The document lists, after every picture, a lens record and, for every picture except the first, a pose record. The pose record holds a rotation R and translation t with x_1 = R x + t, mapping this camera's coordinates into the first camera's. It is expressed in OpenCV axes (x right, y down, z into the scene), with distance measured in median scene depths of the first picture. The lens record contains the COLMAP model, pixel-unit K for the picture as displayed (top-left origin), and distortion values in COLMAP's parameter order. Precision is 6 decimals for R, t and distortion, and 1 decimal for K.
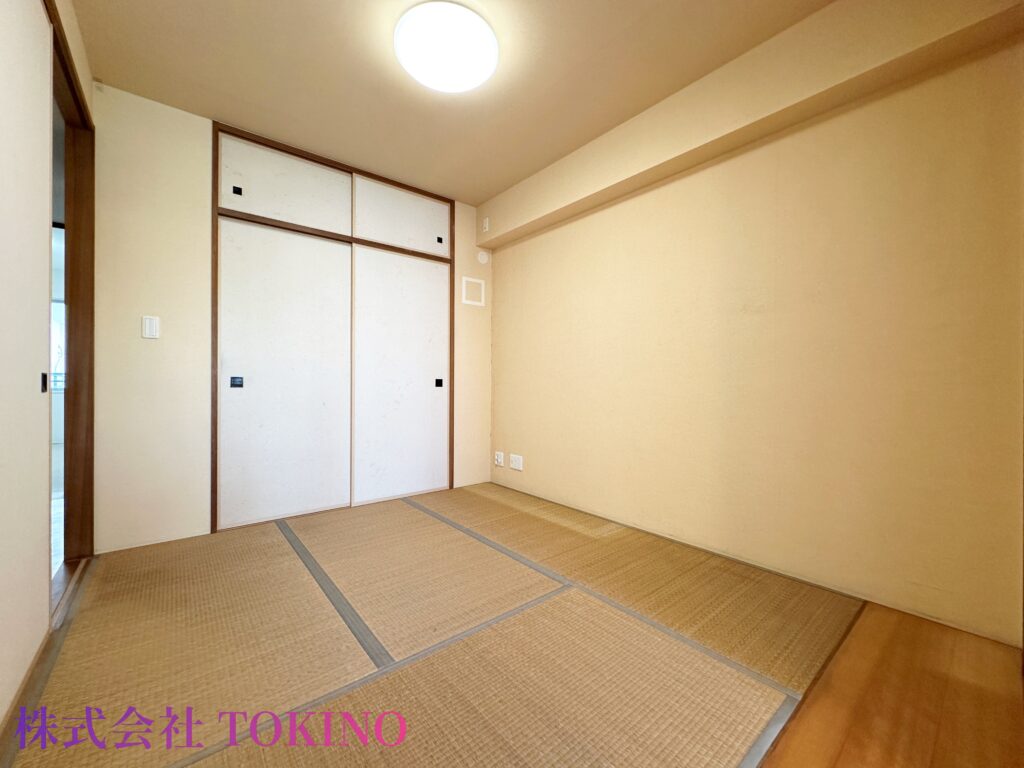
lens RADIAL K [[410.4, 0, 508.6], [0, 410.4, 384.3], [0, 0, 1]] dist [0.002626, 0.000398]
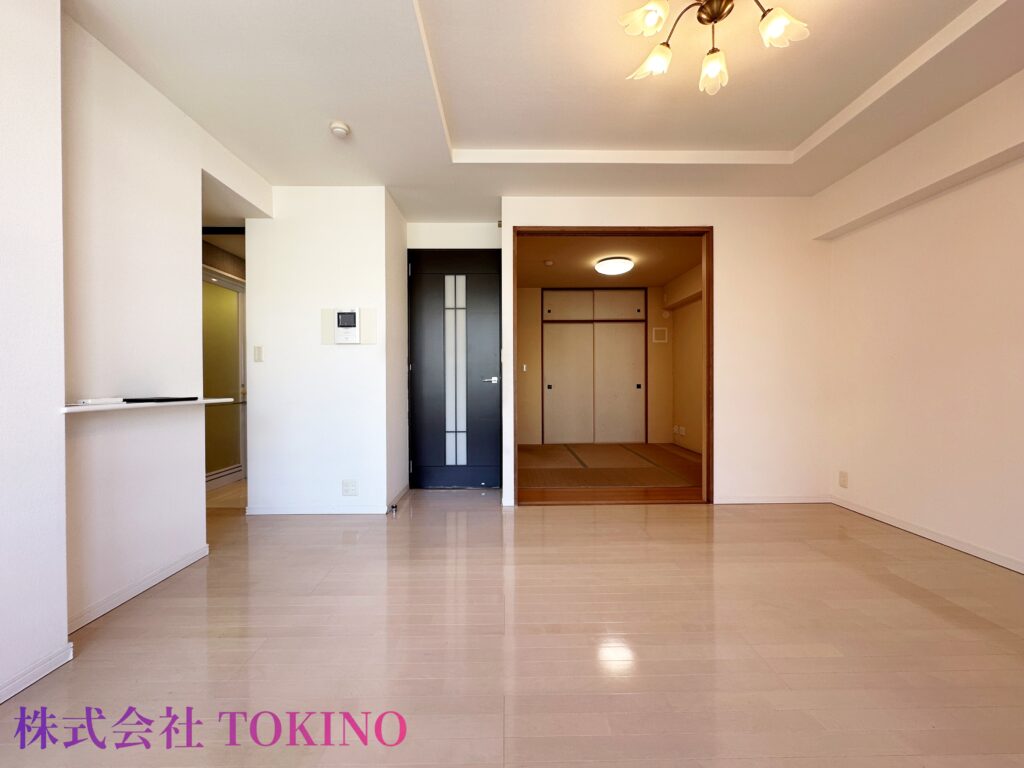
lens RADIAL K [[410.4, 0, 511.1], [0, 410.4, 382.9], [0, 0, 1]] dist [0.002626, 0.000398]
pose [[0.782948, -0.003133, -0.622080, 0.547233], [0.009064, 0.999939, 0.006371, -0.036157], [0.622022, -0.010626, 0.782928, -0.850340]]
